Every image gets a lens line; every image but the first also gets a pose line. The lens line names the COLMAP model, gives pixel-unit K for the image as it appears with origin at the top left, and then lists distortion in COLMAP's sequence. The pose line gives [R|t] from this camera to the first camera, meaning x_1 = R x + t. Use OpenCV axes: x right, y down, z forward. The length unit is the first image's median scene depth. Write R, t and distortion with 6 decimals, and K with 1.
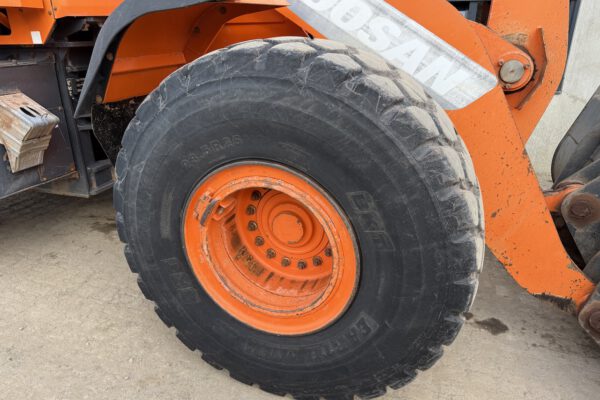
lens RADIAL K [[419.7, 0, 299.3], [0, 419.7, 201.0], [0, 0, 1]] dist [0.001717, -0.013493]
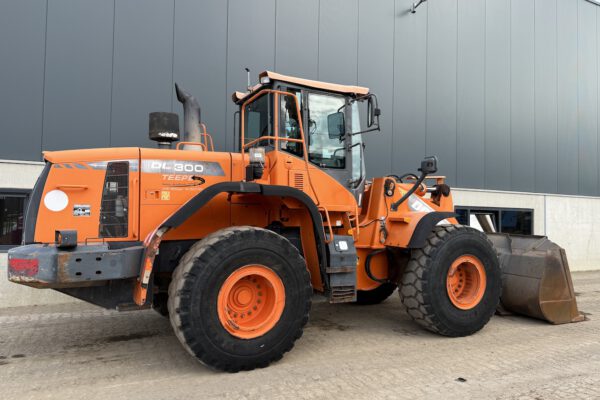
lens RADIAL K [[419.7, 0, 298.2], [0, 419.7, 196.6], [0, 0, 1]] dist [0.001717, -0.013493]
pose [[0.705007, 0.047068, 0.707637, -3.181734], [0.256442, 0.913361, -0.316241, 0.196707], [-0.661213, 0.404420, 0.631856, -0.494667]]
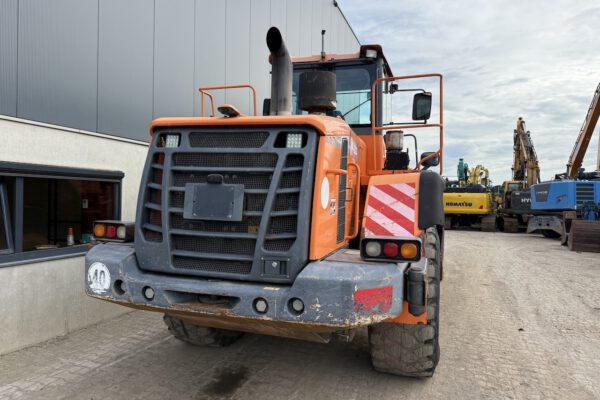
lens RADIAL K [[419.7, 0, 303.4], [0, 419.7, 199.7], [0, 0, 1]] dist [0.001717, -0.013493]
pose [[-0.004590, -0.001949, 0.999988, -3.912159], [0.356031, 0.934468, 0.003456, -0.826893], [-0.934463, 0.356042, -0.003595, 1.879305]]
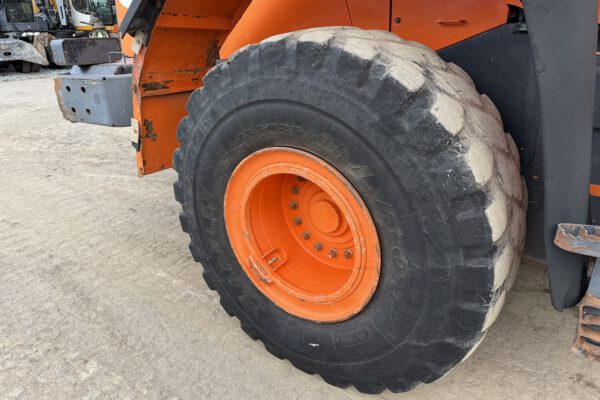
lens RADIAL K [[419.7, 0, 301.2], [0, 419.7, 204.3], [0, 0, 1]] dist [0.001717, -0.013493]
pose [[0.958314, 0.092042, -0.270484, -1.417670], [-0.084036, 0.995616, 0.041059, -0.189582], [0.273078, -0.016617, 0.961848, 0.527559]]
